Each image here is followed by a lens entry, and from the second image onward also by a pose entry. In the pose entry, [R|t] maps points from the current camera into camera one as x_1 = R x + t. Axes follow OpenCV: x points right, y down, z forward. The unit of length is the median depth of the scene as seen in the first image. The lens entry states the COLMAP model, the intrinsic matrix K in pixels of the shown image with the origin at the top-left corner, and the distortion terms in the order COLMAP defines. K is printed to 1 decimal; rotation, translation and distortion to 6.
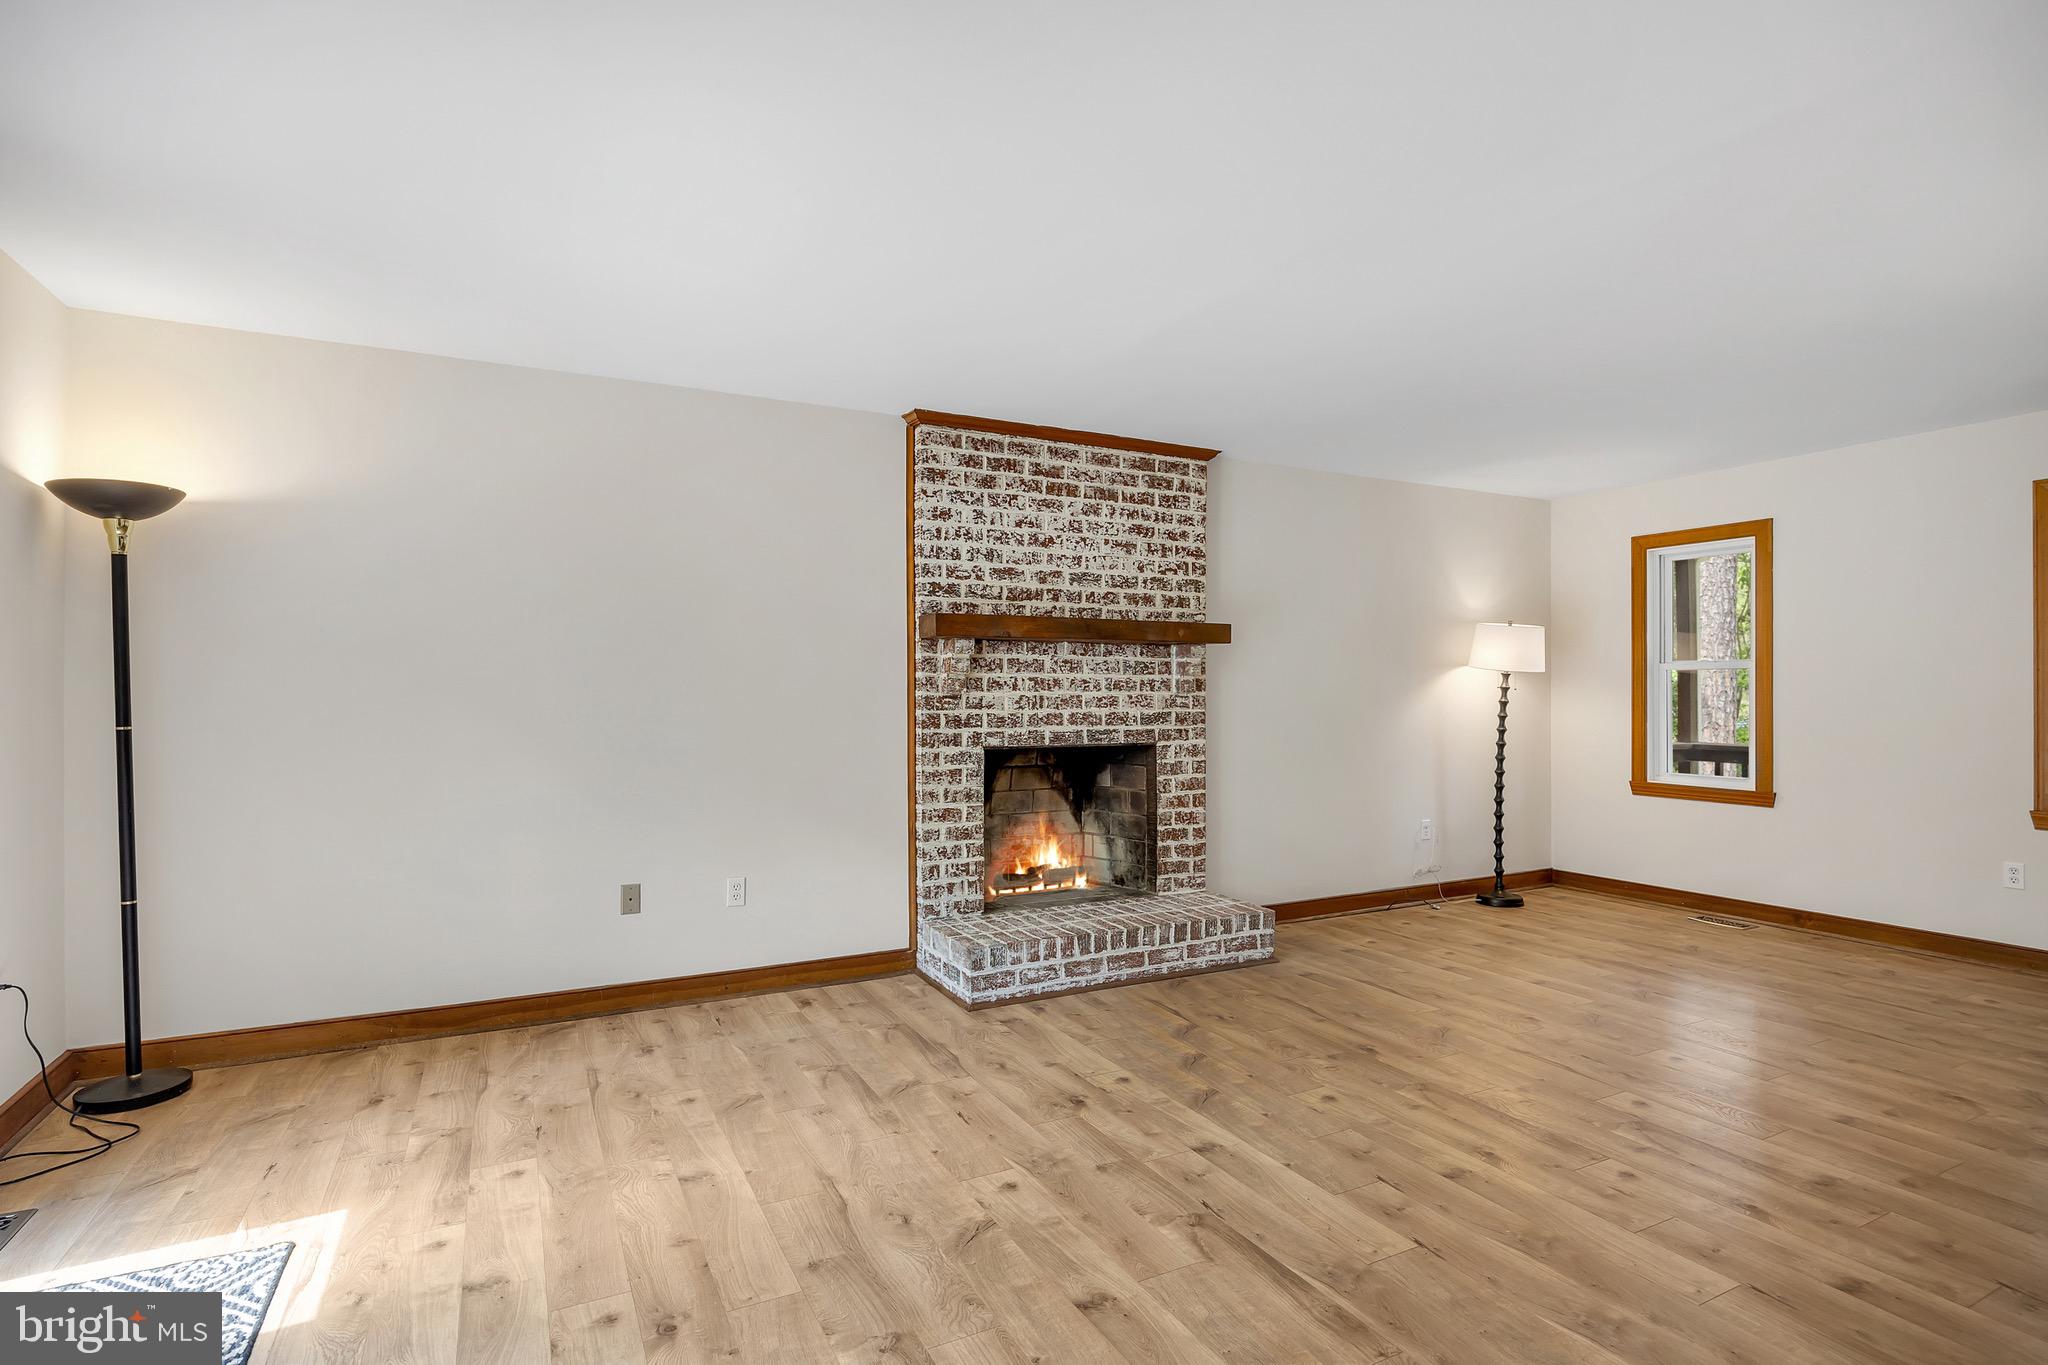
lens RADIAL K [[1008.0, 0, 1037.6], [0, 1008.0, 690.4], [0, 0, 1]] dist [-0.006454, -0.003374]
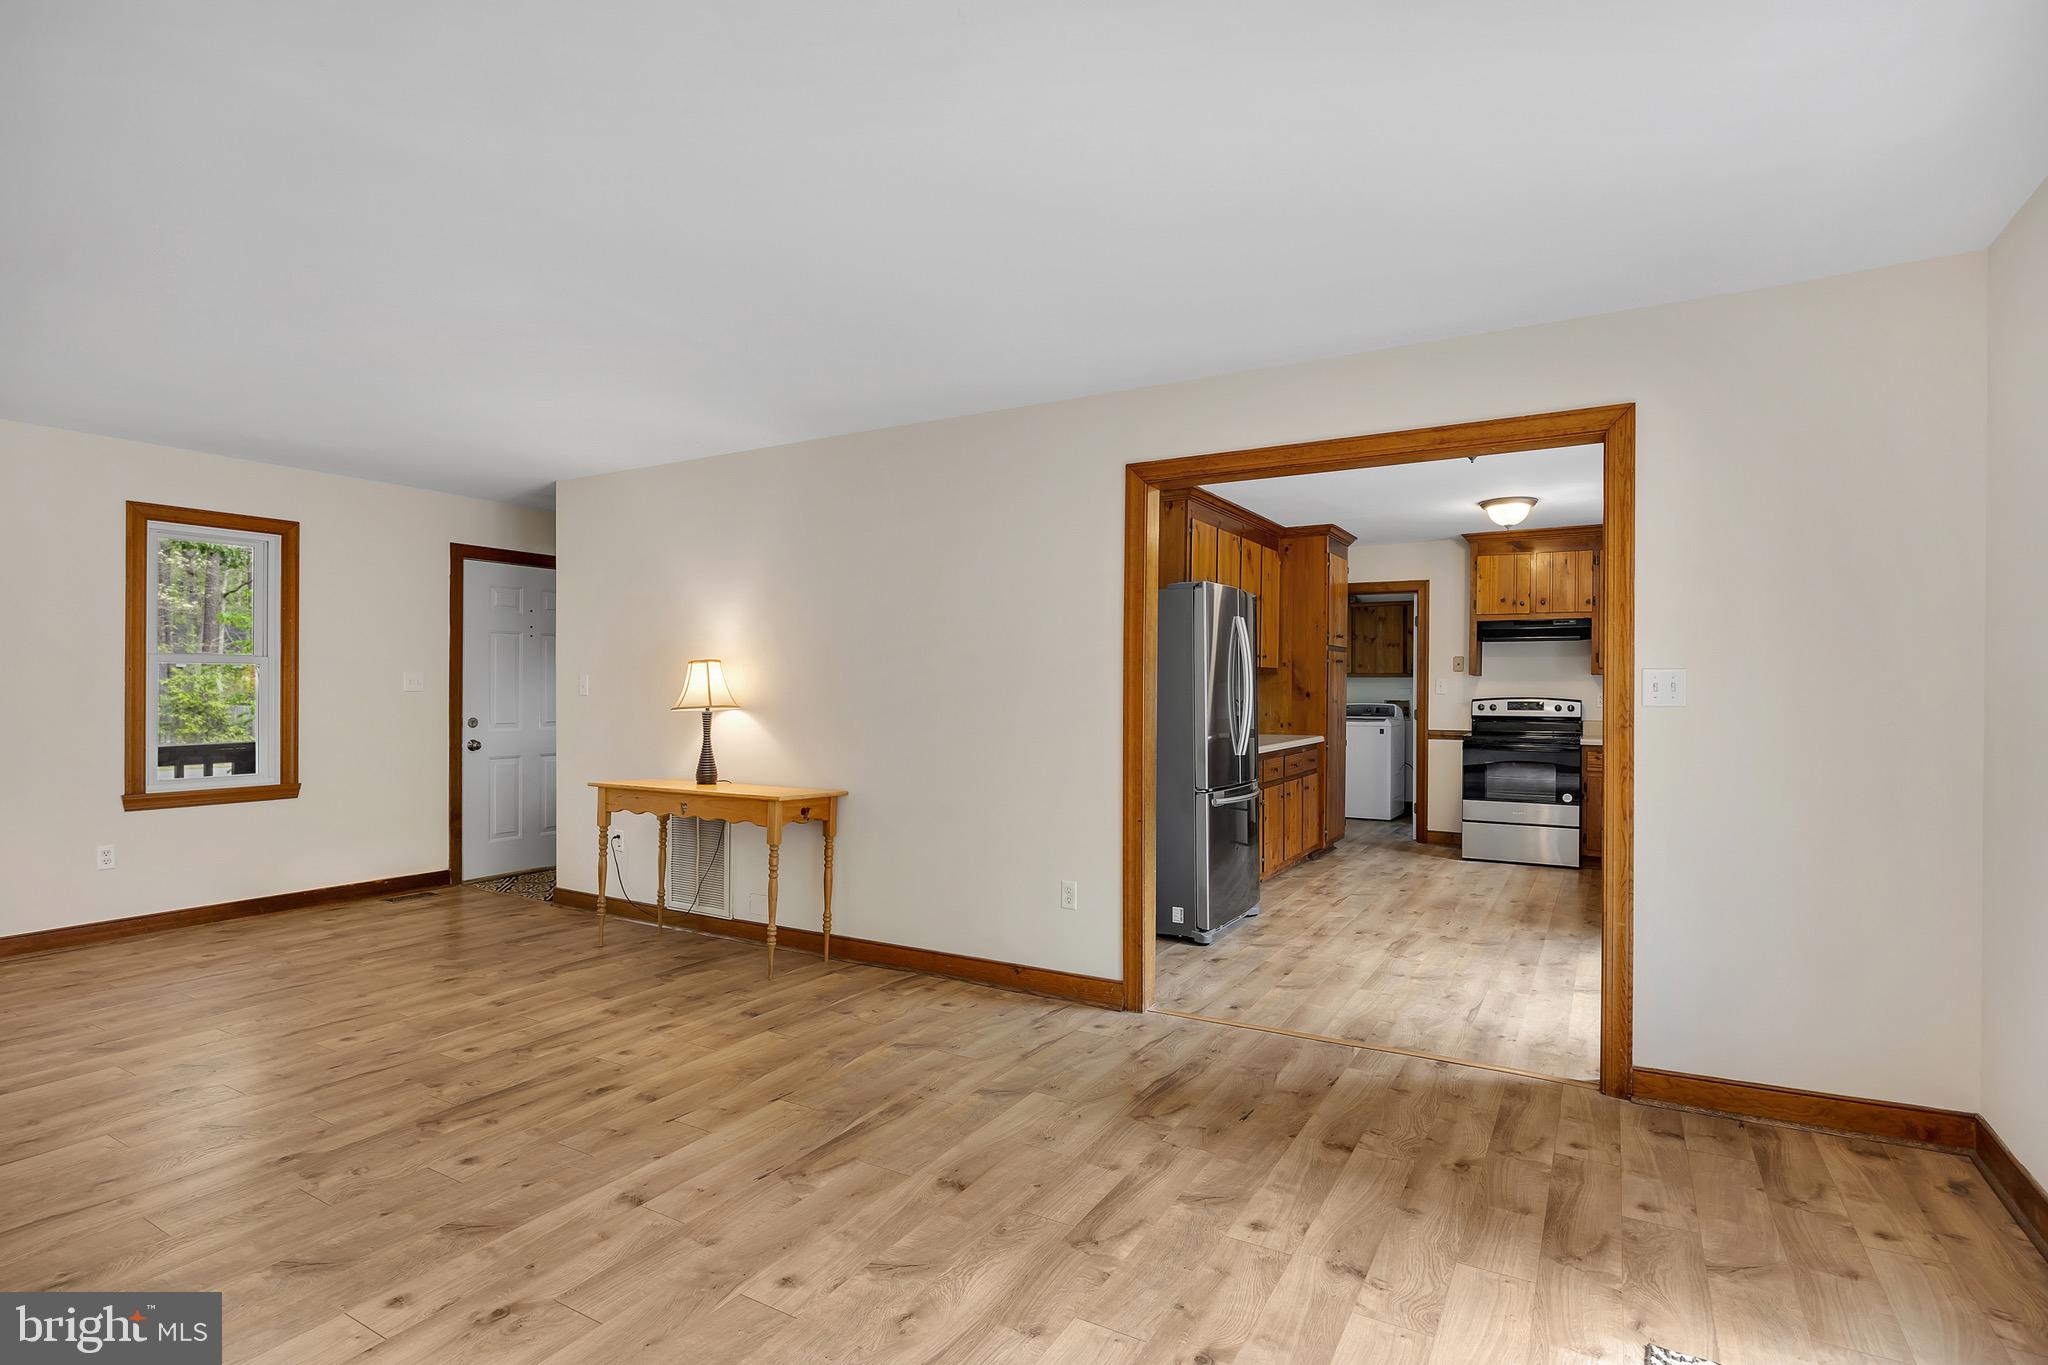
lens RADIAL K [[1008.0, 0, 1043.7], [0, 1008.0, 679.8], [0, 0, 1]] dist [-0.006454, -0.003374]
pose [[-0.537462, -0.001239, 0.843287, -0.495670], [-0.008244, 0.999959, -0.003786, -0.013415], [-0.843248, -0.008987, -0.537450, 0.716628]]
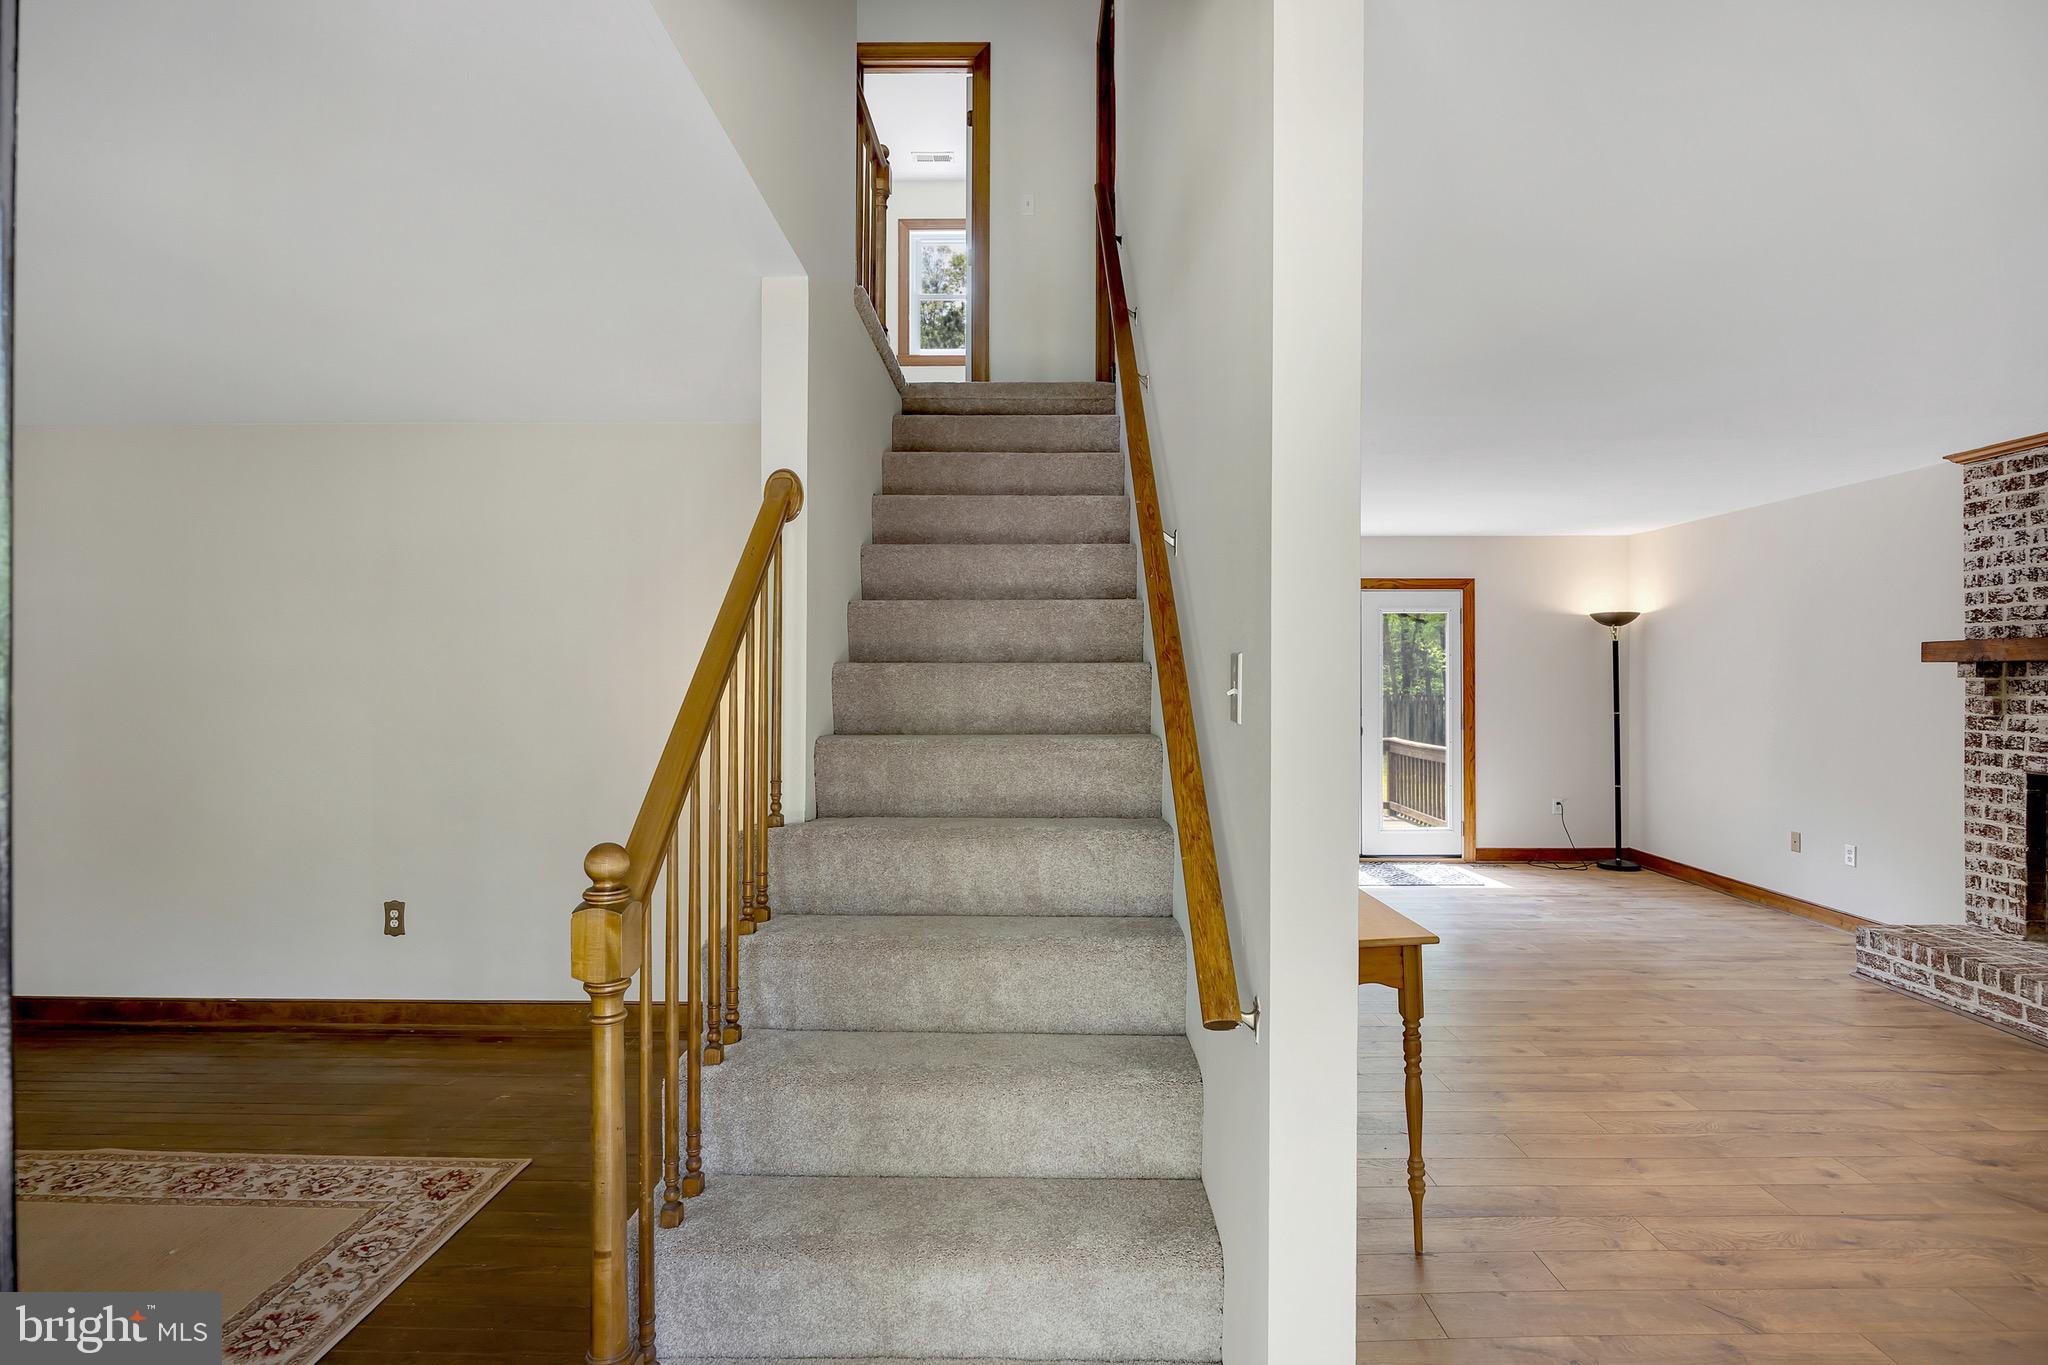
lens RADIAL K [[1008.0, 0, 1021.6], [0, 1008.0, 679.6], [0, 0, 1]] dist [-0.006454, -0.003374]
pose [[-0.472556, 0.009010, -0.881255, 1.280006], [0.006326, 0.999957, 0.006831, -0.046171], [0.881278, -0.002347, -0.472592, 0.600608]]
